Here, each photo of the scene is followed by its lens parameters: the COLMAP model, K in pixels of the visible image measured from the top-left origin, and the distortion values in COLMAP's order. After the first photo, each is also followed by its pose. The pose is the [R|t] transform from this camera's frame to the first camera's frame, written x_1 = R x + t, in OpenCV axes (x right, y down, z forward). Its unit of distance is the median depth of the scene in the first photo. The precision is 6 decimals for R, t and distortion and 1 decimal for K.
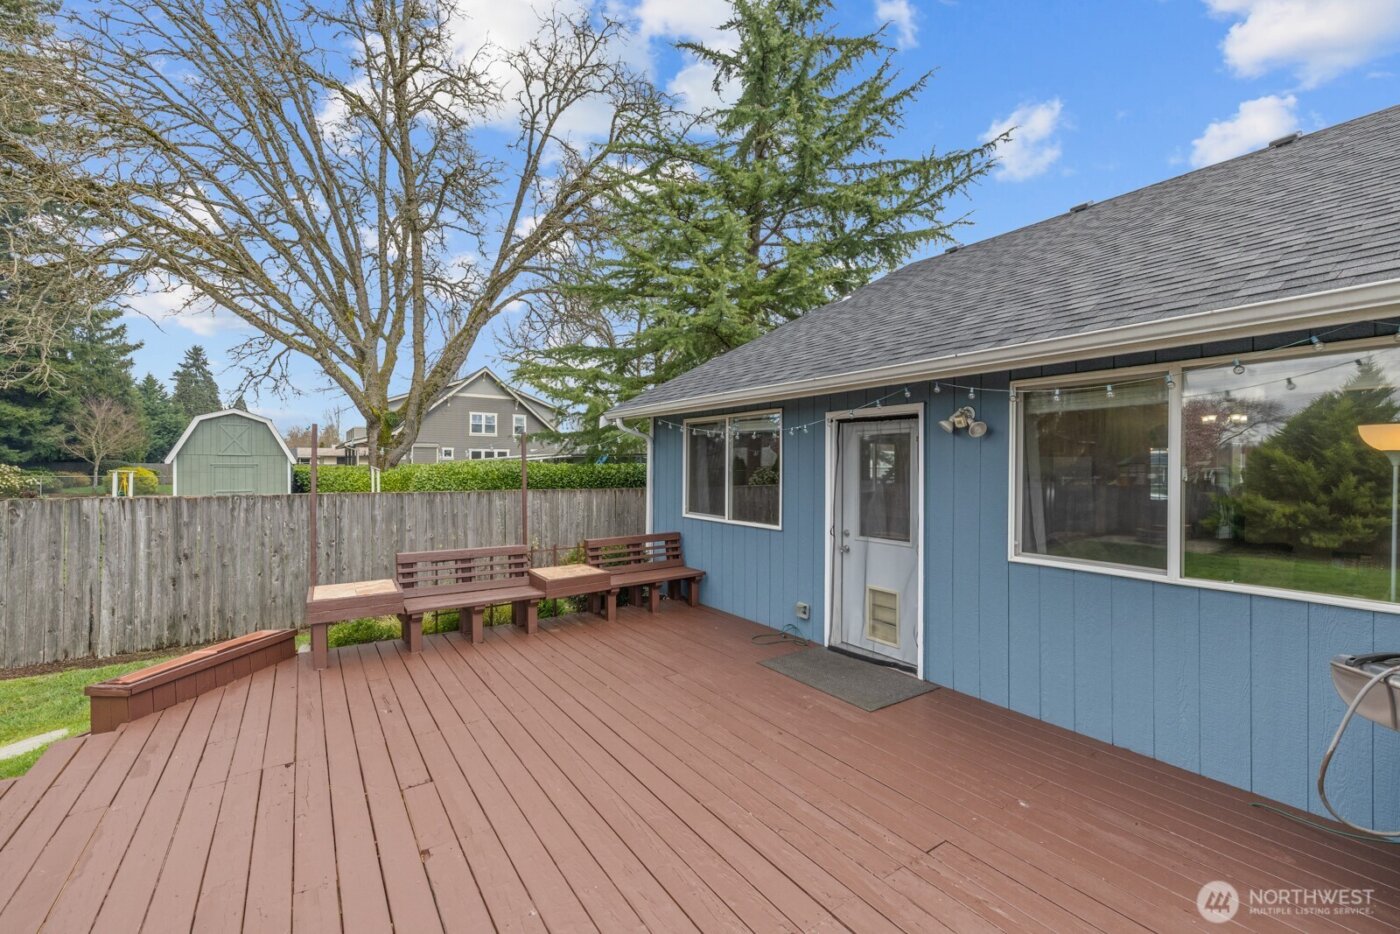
lens RADIAL K [[590.5, 0, 705.0], [0, 590.5, 465.1], [0, 0, 1]] dist [0.002329, 0.000174]
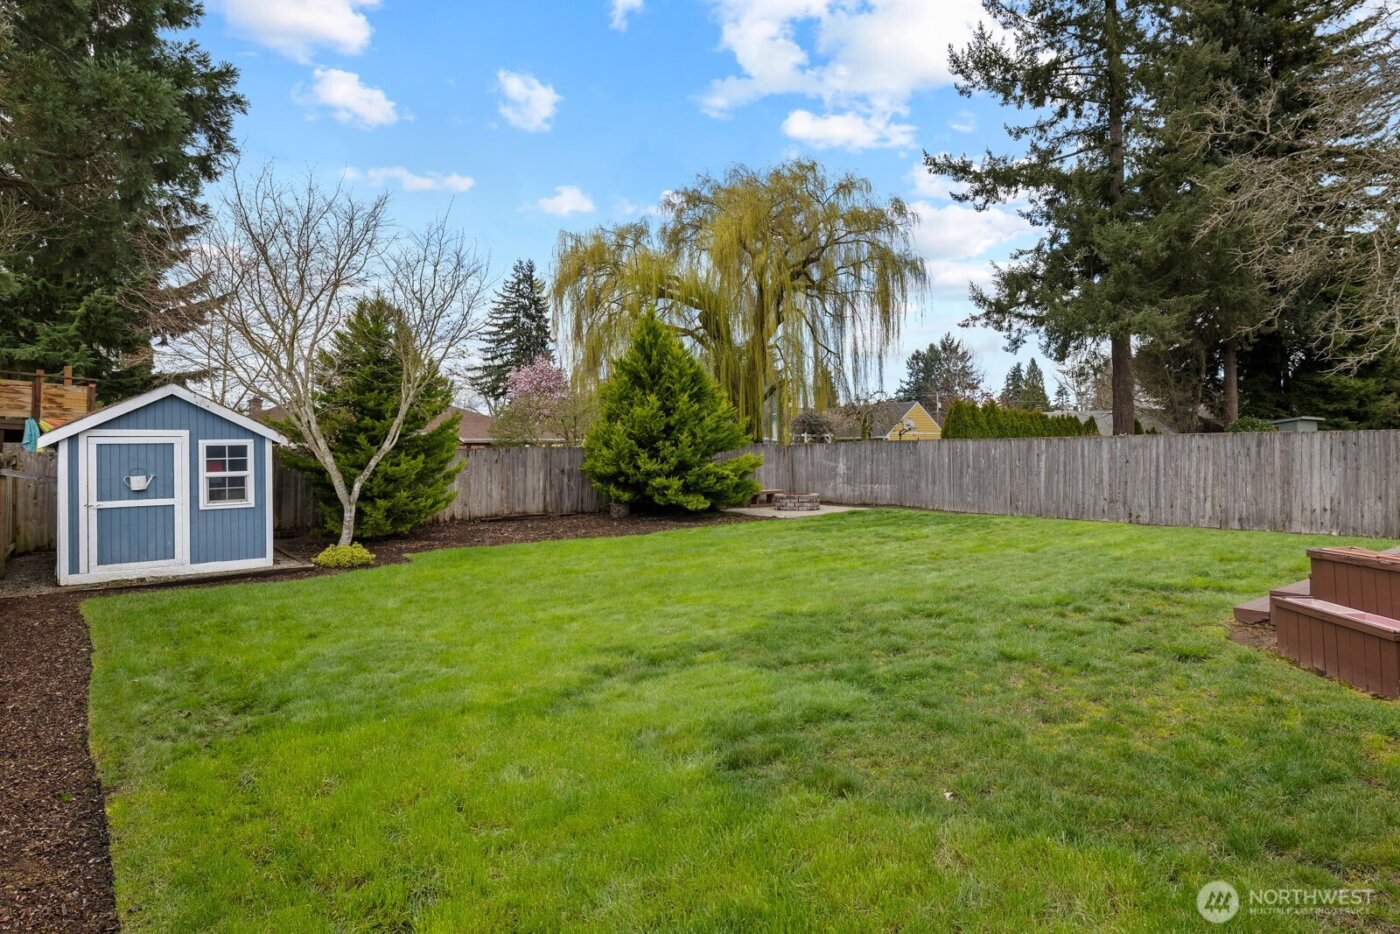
lens RADIAL K [[803.1, 0, 698.4], [0, 803.1, 457.4], [0, 0, 1]] dist [0.003135, -0.000124]
pose [[0.041597, 0.000207, -0.999134, 1.049812], [0.012854, 0.999917, 0.000742, 0.131691], [0.999052, -0.012874, 0.041591, -1.138817]]
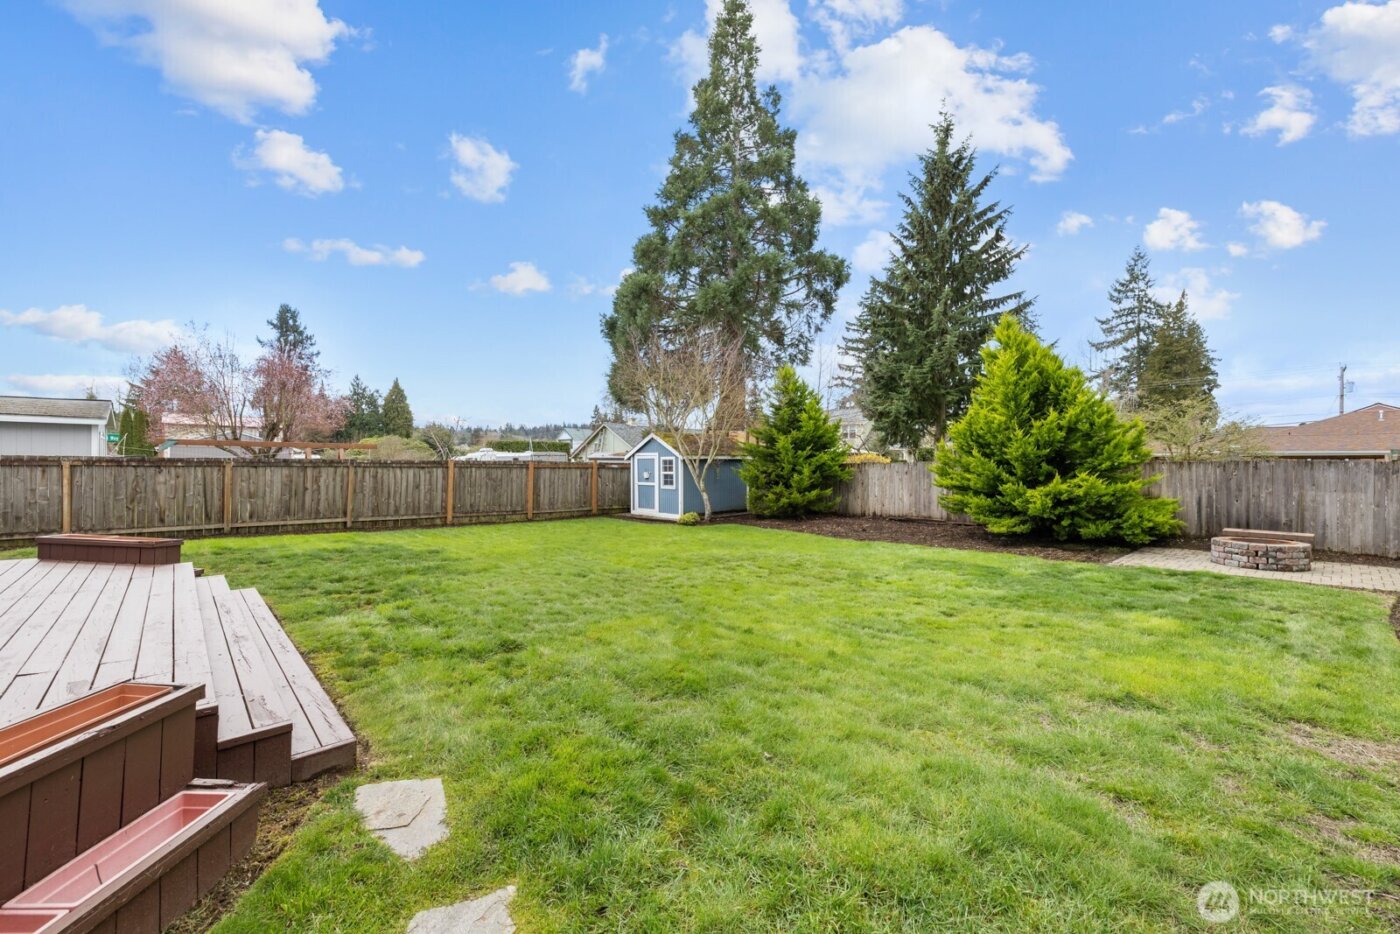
lens RADIAL K [[590.5, 0, 706.4], [0, 590.5, 465.8], [0, 0, 1]] dist [0.002329, 0.000174]
pose [[-0.991255, -0.013091, -0.131308, -1.137799], [-0.013528, 0.999905, 0.002444, 0.107675], [0.131264, 0.004199, -0.991339, 1.293698]]
